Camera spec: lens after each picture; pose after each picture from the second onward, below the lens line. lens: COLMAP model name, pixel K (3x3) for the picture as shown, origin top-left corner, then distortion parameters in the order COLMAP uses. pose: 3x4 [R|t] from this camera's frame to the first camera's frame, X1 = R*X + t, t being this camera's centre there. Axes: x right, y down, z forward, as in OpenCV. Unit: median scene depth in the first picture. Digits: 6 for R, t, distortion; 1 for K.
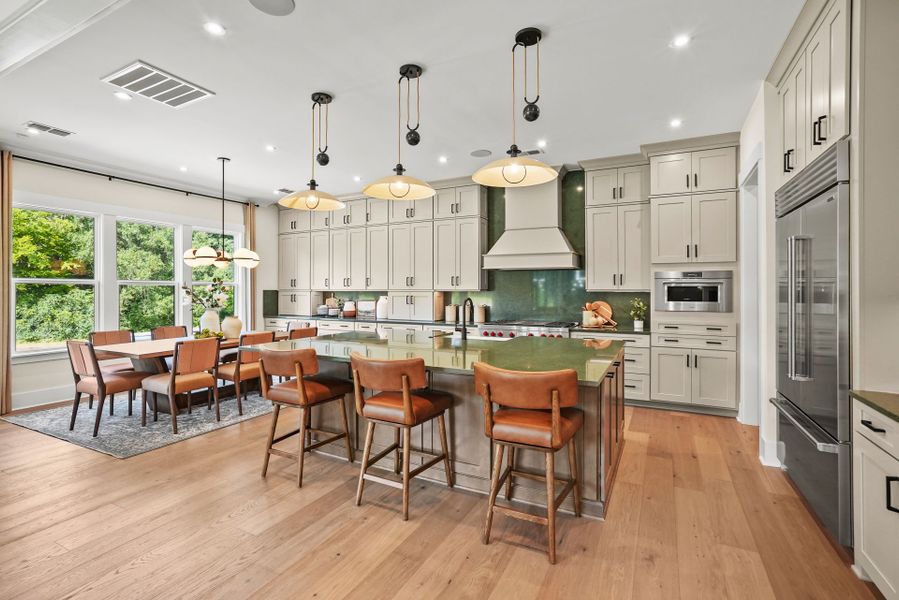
lens RADIAL K [[412.9, 0, 444.3], [0, 412.9, 290.9], [0, 0, 1]] dist [-0.021823, 0.012202]
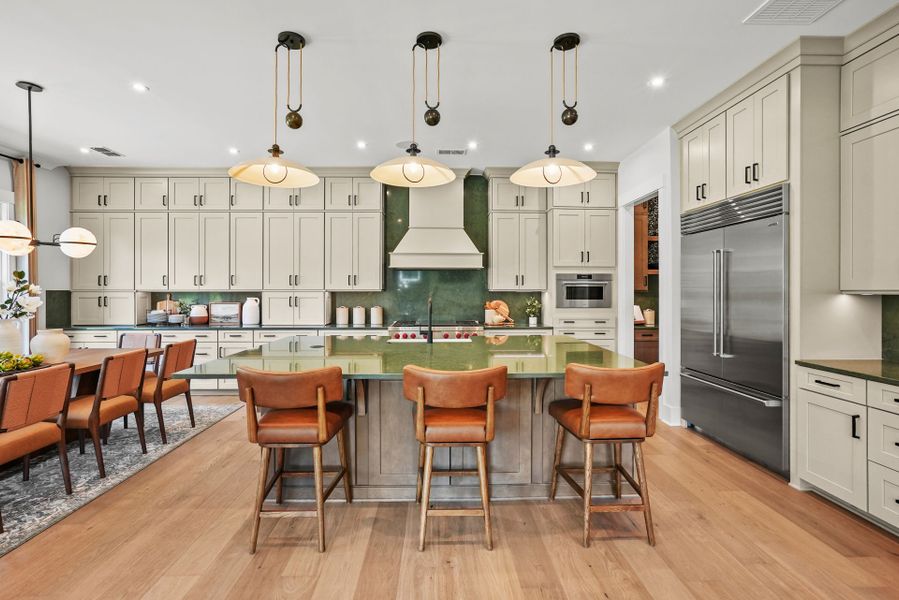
lens RADIAL K [[412.9, 0, 444.5], [0, 412.9, 292.5], [0, 0, 1]] dist [-0.021823, 0.012202]
pose [[0.877207, -0.003448, 0.480099, -0.269561], [0.001843, 0.999991, 0.003814, 0.000220], [-0.480108, -0.002461, 0.877206, 0.121792]]
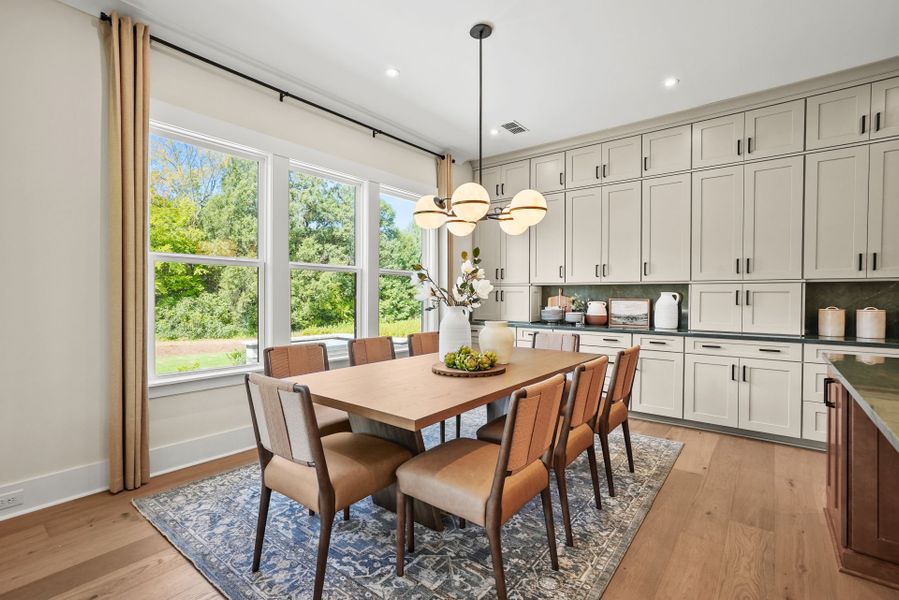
lens RADIAL K [[412.9, 0, 448.6], [0, 412.9, 300.7], [0, 0, 1]] dist [-0.021823, 0.012202]
pose [[0.981075, 0.007364, -0.193487, -0.460289], [-0.005548, 0.999935, 0.009924, 0.027912], [0.193548, -0.008663, 0.981053, 0.448184]]
